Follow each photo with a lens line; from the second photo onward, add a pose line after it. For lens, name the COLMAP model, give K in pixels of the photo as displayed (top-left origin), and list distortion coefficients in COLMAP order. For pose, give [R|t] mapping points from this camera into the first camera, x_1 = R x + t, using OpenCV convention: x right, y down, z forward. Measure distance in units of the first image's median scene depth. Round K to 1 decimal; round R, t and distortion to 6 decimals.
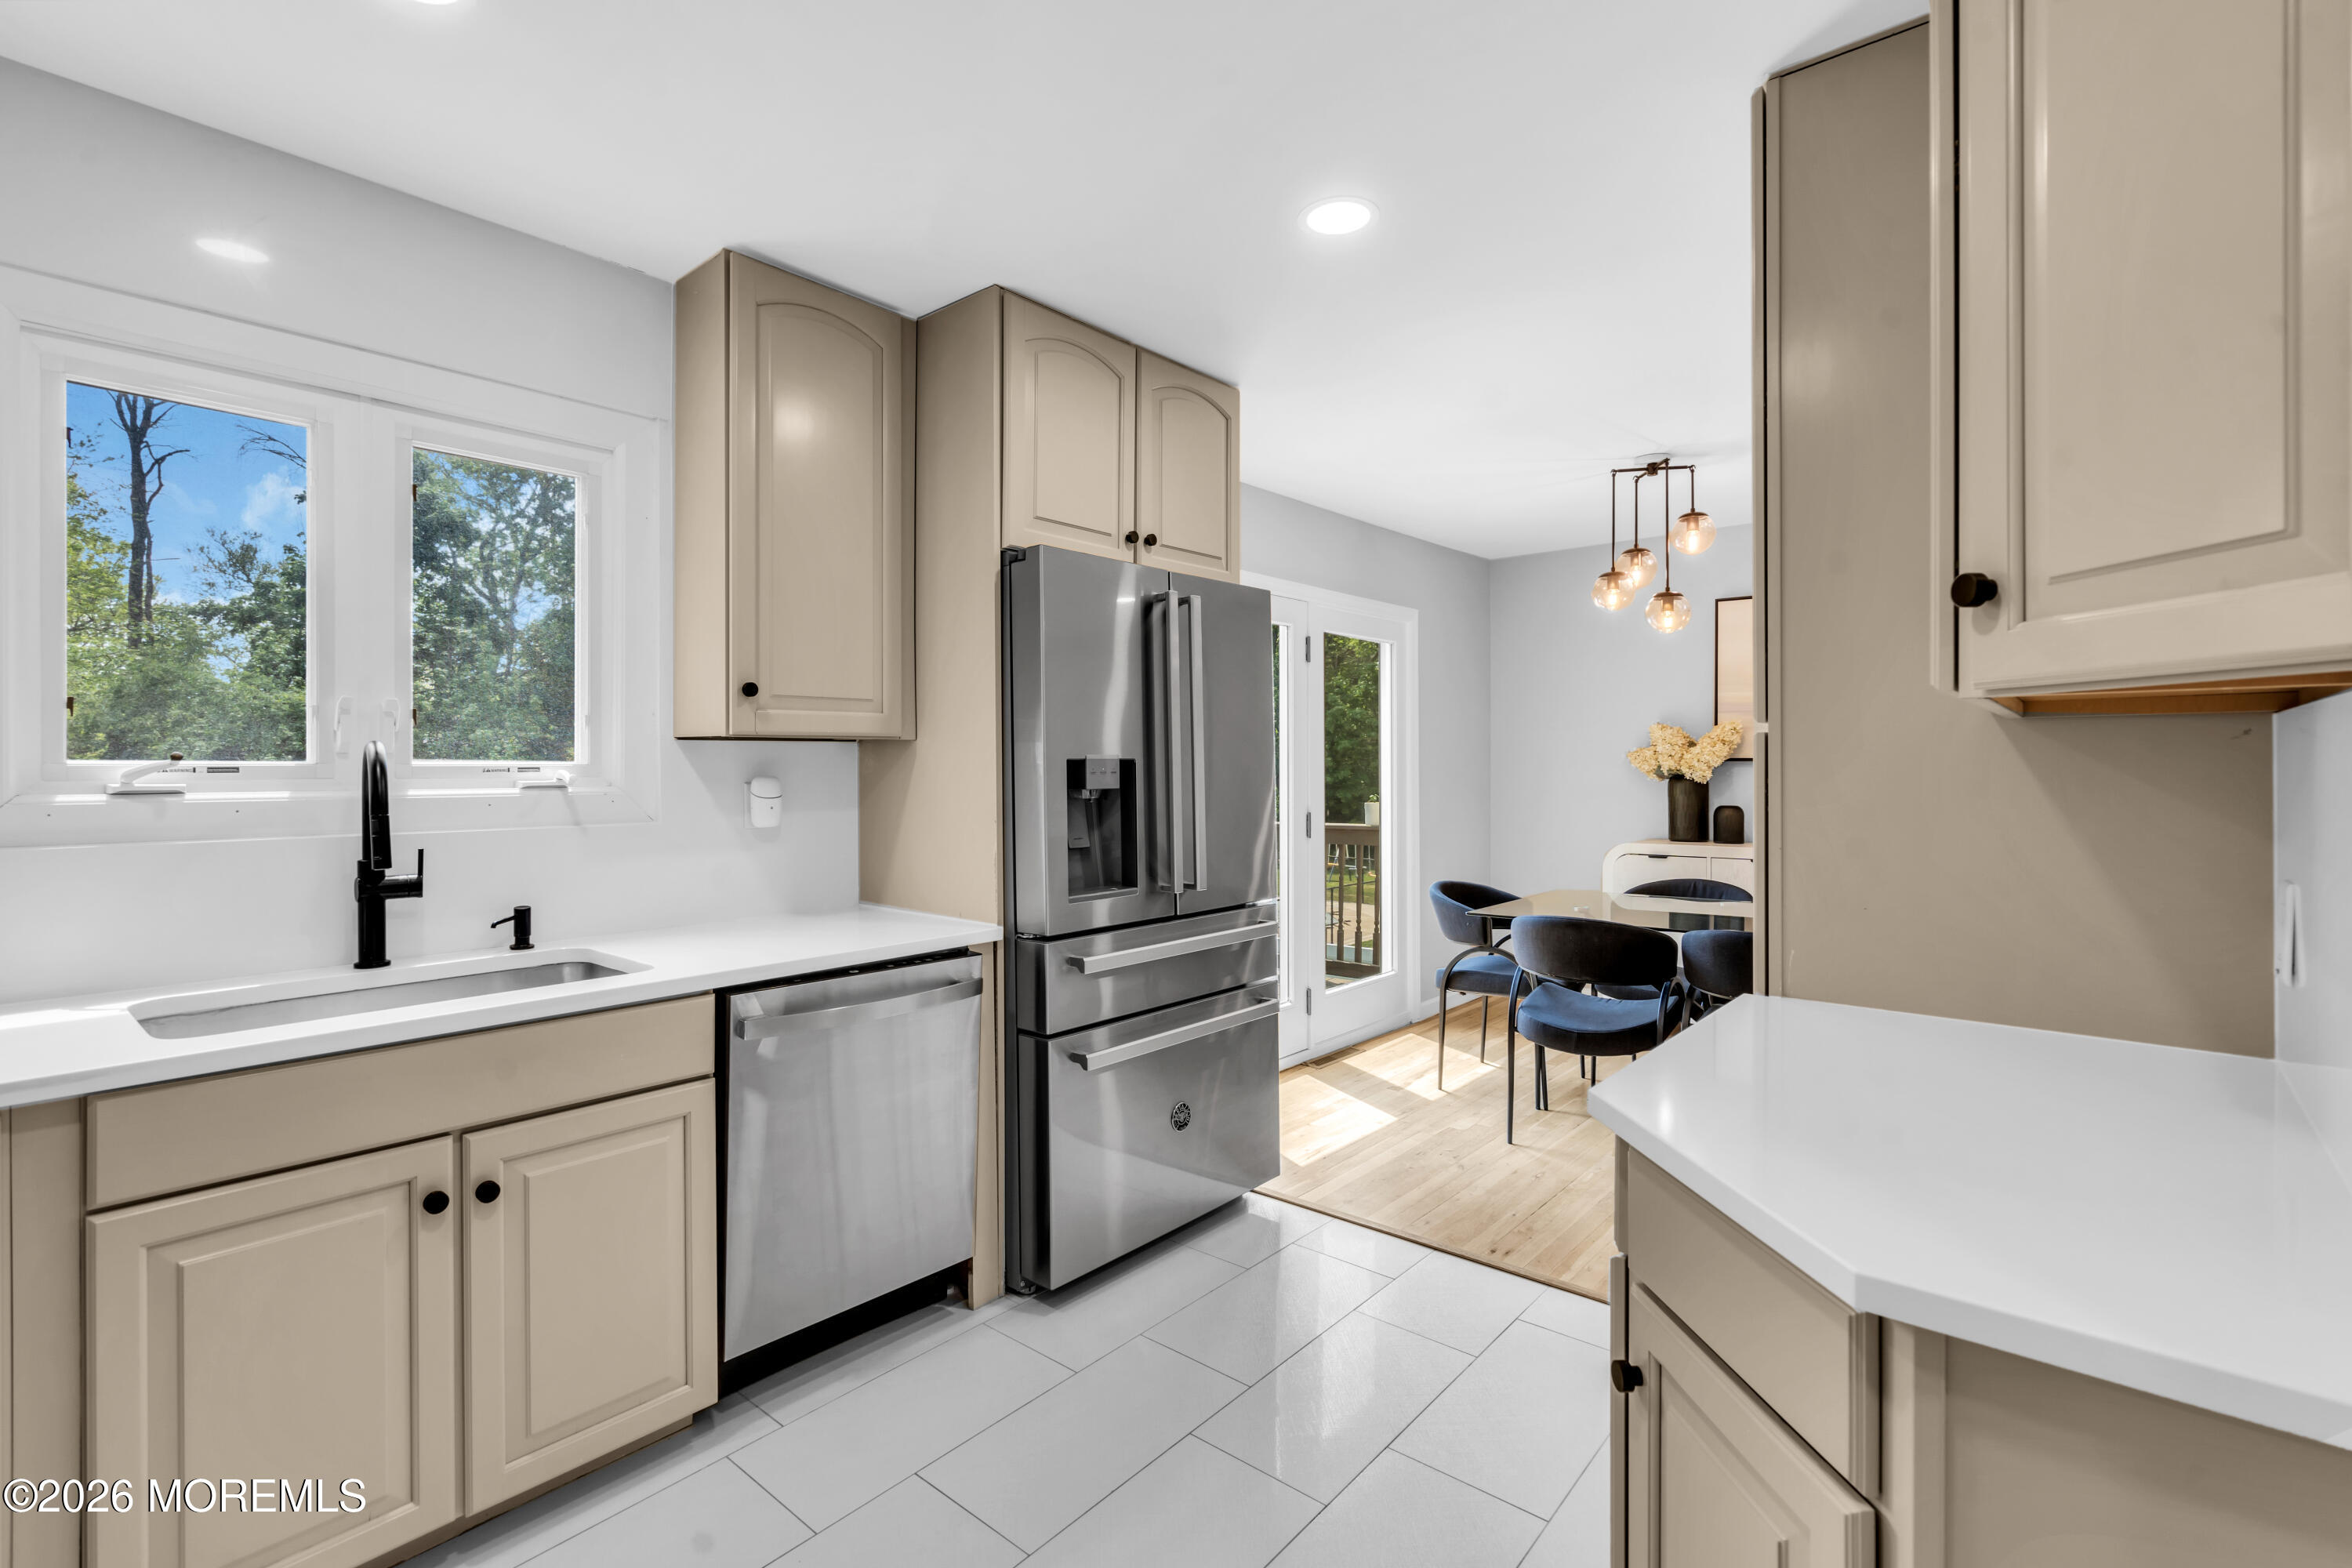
lens RADIAL K [[1072.3, 0, 1160.7], [0, 1072.3, 760.8], [0, 0, 1]] dist [0.000142, 0.000163]
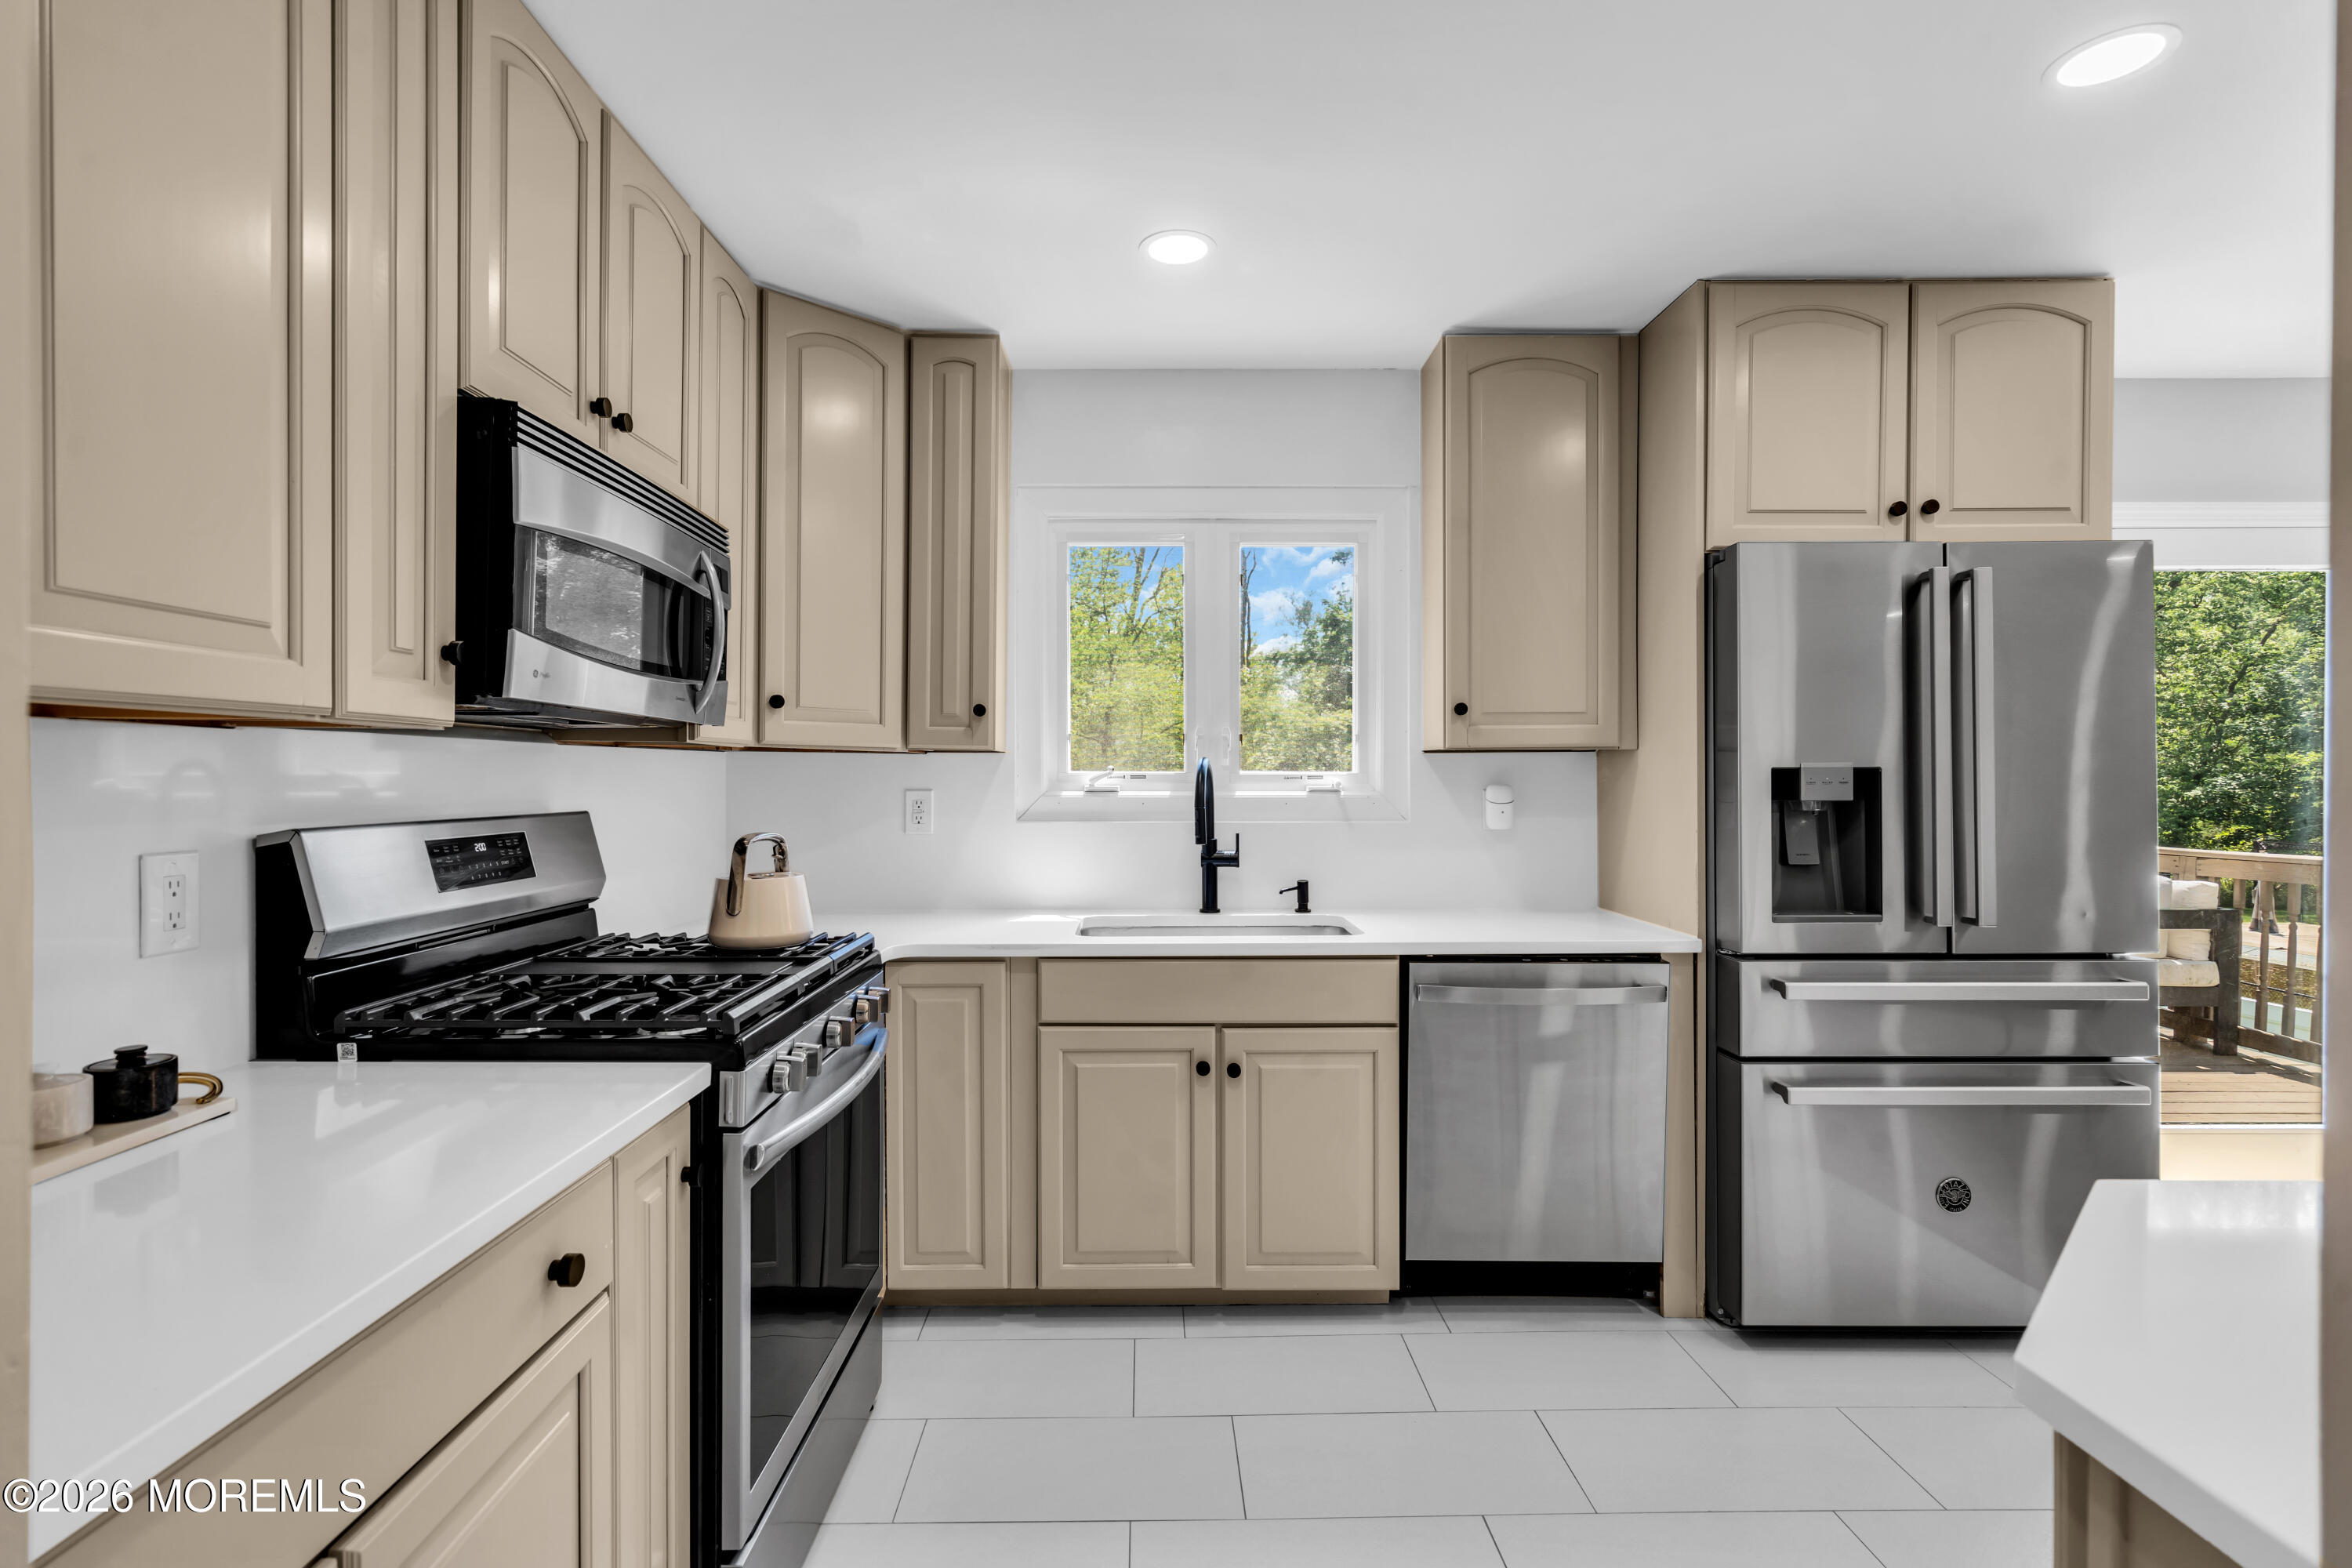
lens RADIAL K [[1138.2, 0, 1167.8], [0, 1138.2, 777.6], [0, 0, 1]] dist [0.010534, 0.000340]
pose [[0.661868, 0.002214, -0.749617, 0.322911], [0.002666, 0.999982, 0.005308, 0.000569], [0.749616, -0.005512, 0.661850, -0.053576]]
